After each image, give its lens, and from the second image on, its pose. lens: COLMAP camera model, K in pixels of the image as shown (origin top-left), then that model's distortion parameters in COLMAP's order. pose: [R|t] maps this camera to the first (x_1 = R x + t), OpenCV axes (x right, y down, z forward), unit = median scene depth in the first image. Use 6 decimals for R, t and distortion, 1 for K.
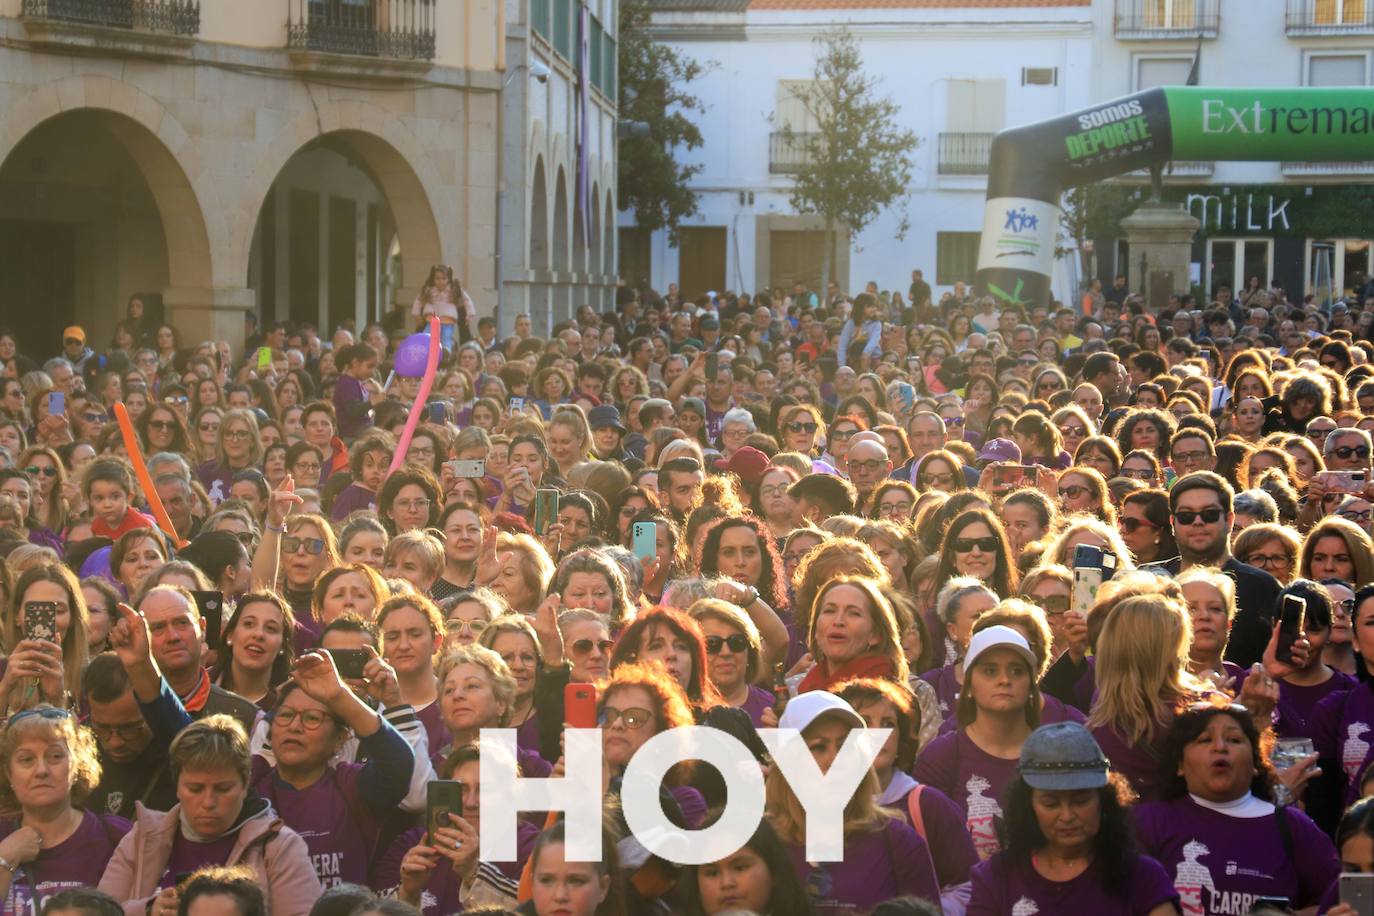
lens RADIAL K [[4417.4, 0, 682.8], [0, 4417.4, 467.5], [0, 0, 1]] dist [0.743478, 2.924983]
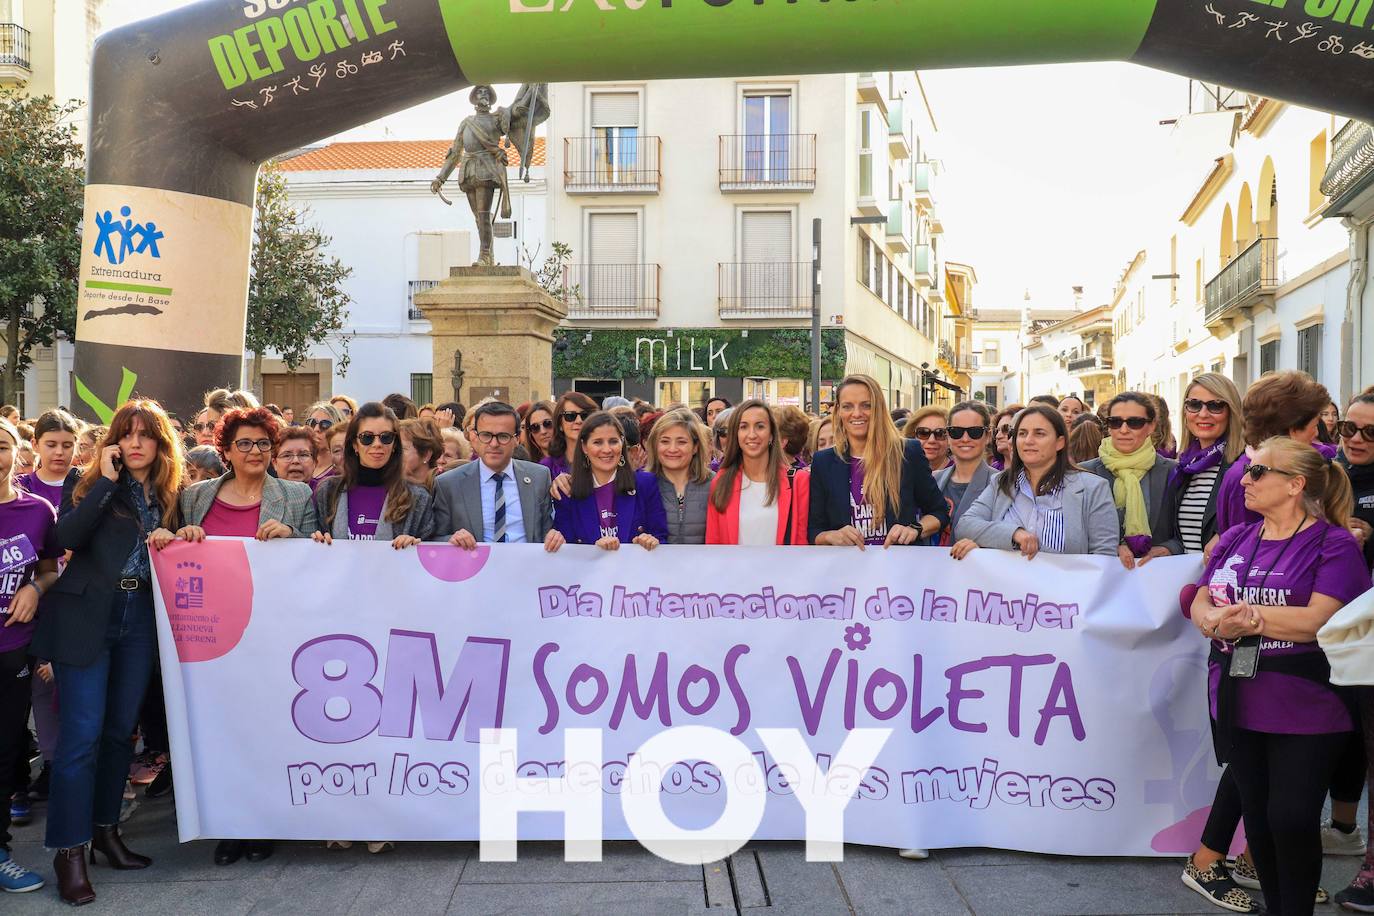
lens RADIAL K [[2752.8, 0, 692.7], [0, 2752.8, 425.6], [0, 0, 1]] dist [0.312920, 0.452921]
pose [[0.992737, -0.006842, 0.120108, 0.049242], [0.012010, 0.999030, -0.042361, -0.012397], [-0.119701, 0.043495, 0.991857, 0.362008]]
